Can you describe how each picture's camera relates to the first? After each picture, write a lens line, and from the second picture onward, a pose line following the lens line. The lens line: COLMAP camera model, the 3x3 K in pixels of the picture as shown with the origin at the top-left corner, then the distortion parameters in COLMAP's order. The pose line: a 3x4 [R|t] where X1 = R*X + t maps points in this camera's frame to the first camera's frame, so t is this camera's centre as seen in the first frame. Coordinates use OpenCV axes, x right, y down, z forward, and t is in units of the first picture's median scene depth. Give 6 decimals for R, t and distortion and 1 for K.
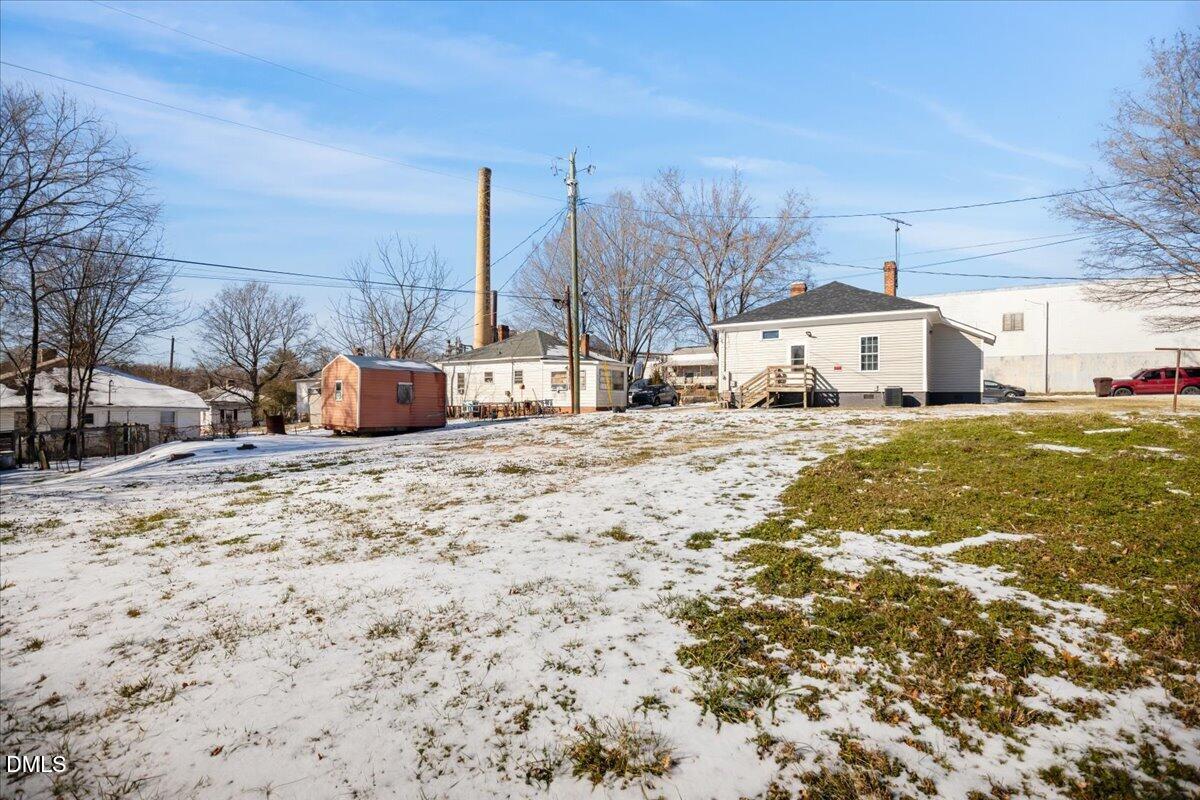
lens RADIAL K [[554.8, 0, 601.8], [0, 554.8, 396.5], [0, 0, 1]] dist [-0.016442, -0.000015]
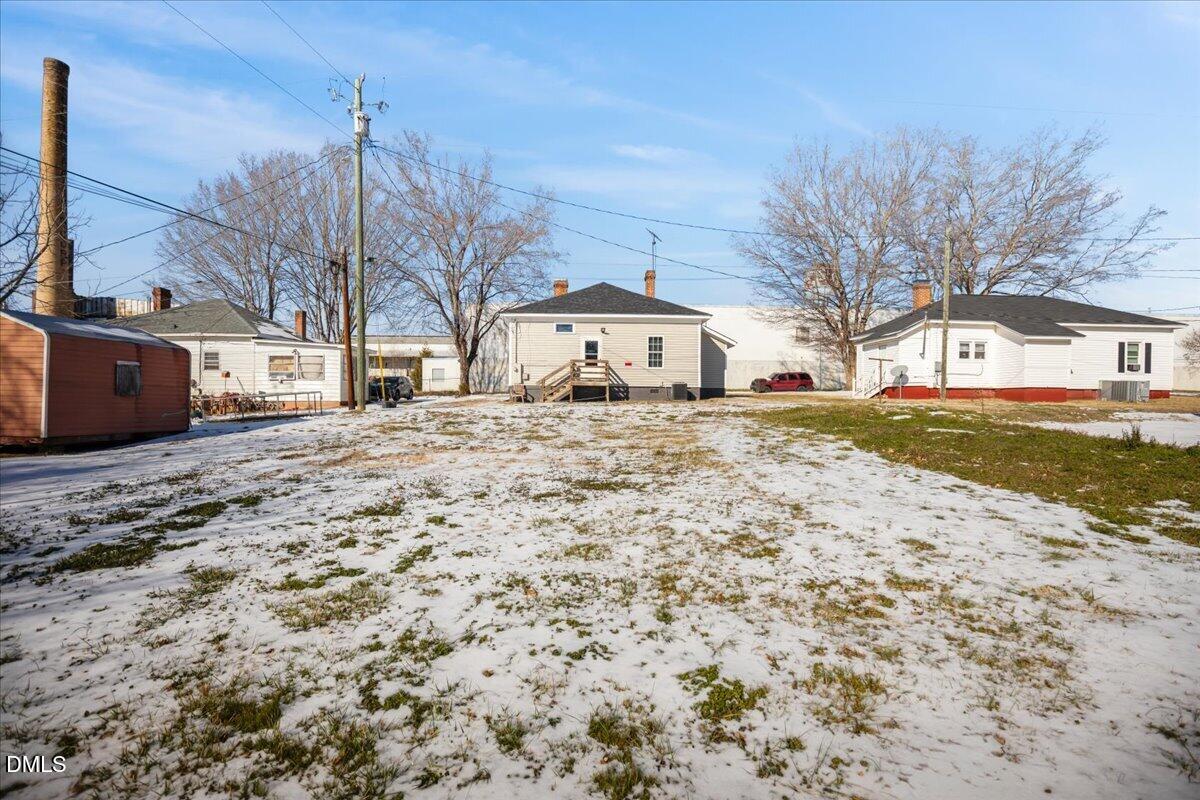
lens RADIAL K [[554.0, 0, 603.5], [0, 554.0, 395.2], [0, 0, 1]] dist [-0.023460, 0.000172]
pose [[0.806338, 0.004700, 0.591436, -0.235315], [-0.008577, 0.999956, 0.003747, 0.004660], [-0.591393, -0.008094, 0.806343, 0.163124]]
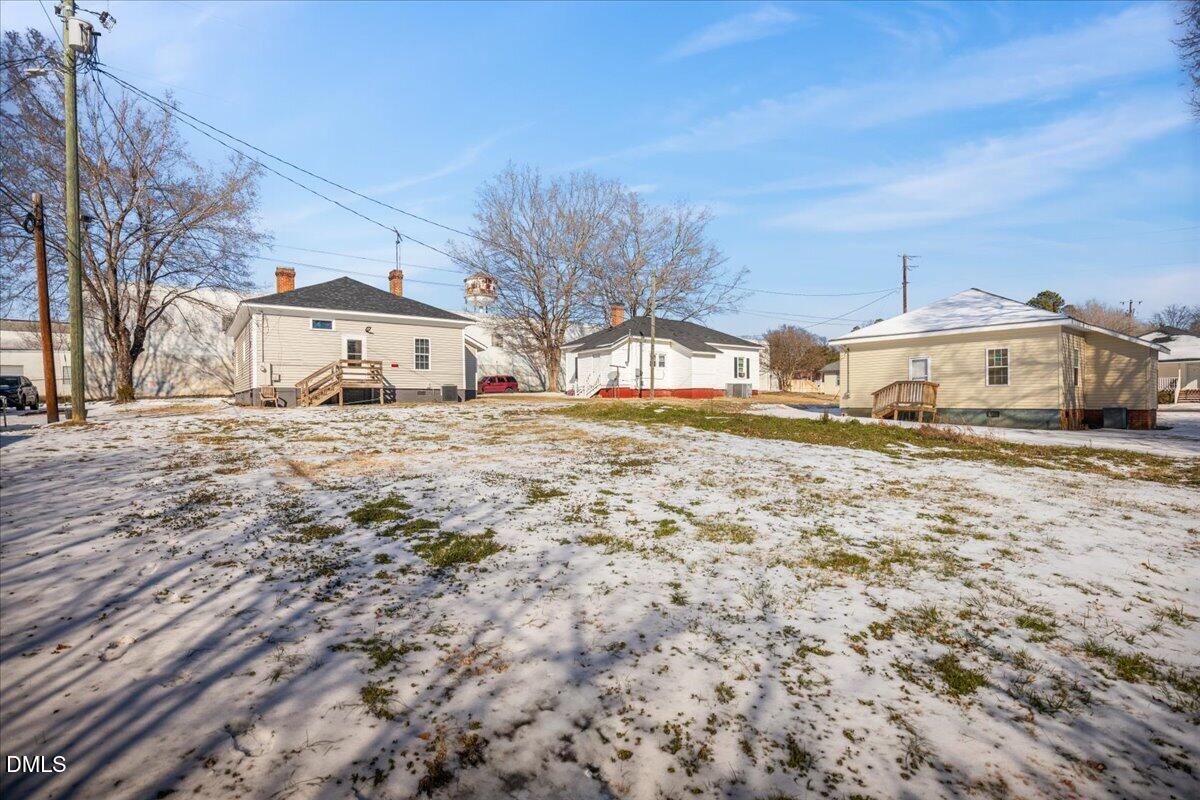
lens RADIAL K [[554.8, 0, 601.8], [0, 554.8, 396.5], [0, 0, 1]] dist [-0.016442, -0.000015]
pose [[0.305843, -0.000955, 0.952082, -0.431820], [0.003508, 0.999994, -0.000124, 0.007907], [-0.952076, 0.003378, 0.305844, 0.303046]]
